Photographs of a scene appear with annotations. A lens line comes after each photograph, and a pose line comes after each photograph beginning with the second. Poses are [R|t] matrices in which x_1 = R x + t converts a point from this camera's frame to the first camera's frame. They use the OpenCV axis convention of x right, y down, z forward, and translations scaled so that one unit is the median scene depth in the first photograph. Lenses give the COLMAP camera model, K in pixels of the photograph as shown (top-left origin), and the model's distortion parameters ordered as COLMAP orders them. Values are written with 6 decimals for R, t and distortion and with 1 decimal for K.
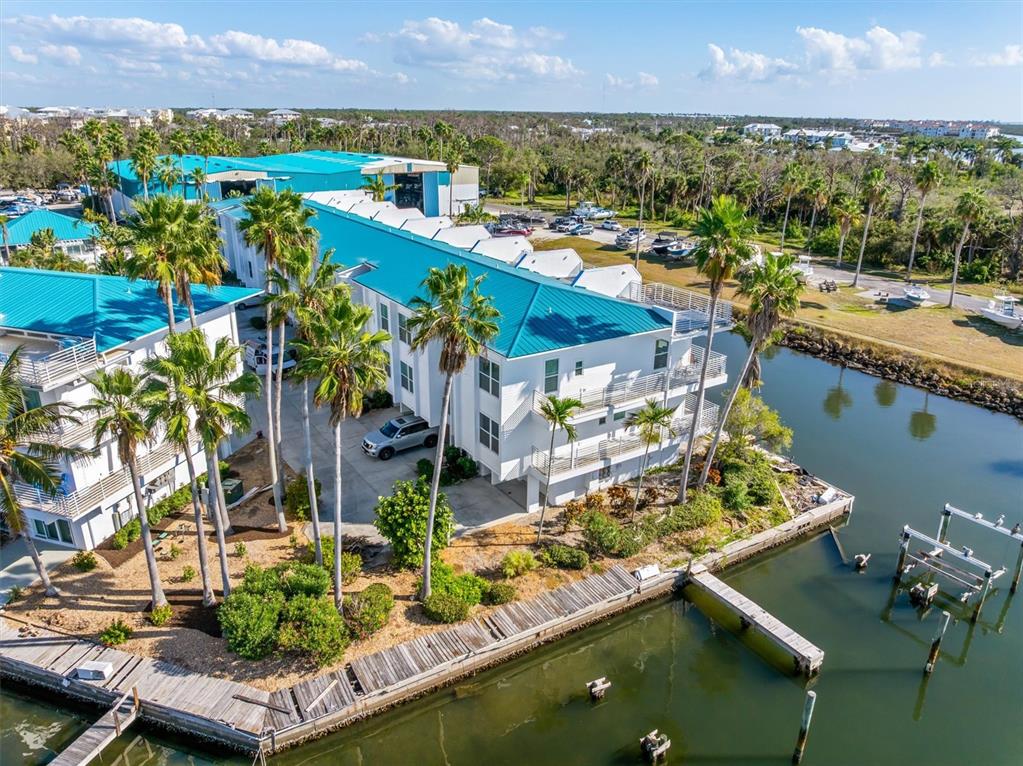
lens RADIAL K [[677.2, 0, 511.5], [0, 677.2, 383.0], [0, 0, 1]] dist [-0.039363, -0.000833]
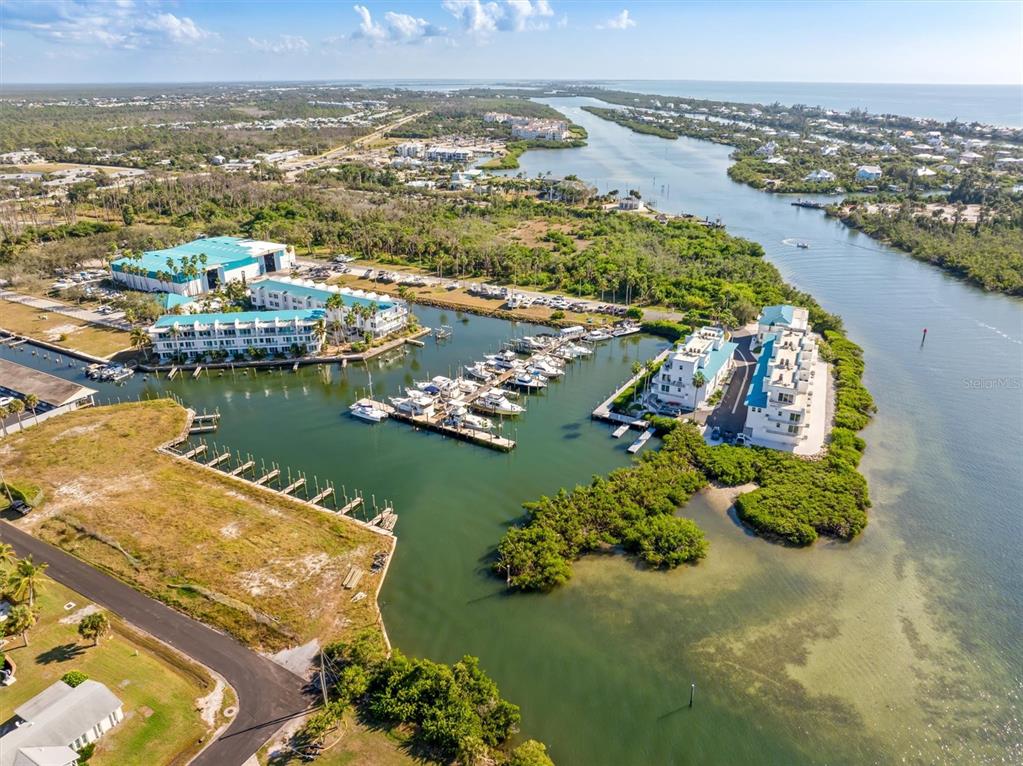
lens RADIAL K [[677.2, 0, 511.5], [0, 677.2, 383.0], [0, 0, 1]] dist [-0.039363, -0.000833]
pose [[0.891295, -0.187197, 0.412978, -1.484895], [0.169422, 0.982322, 0.079624, 0.297510], [-0.420582, -0.001001, 0.907254, -4.945665]]
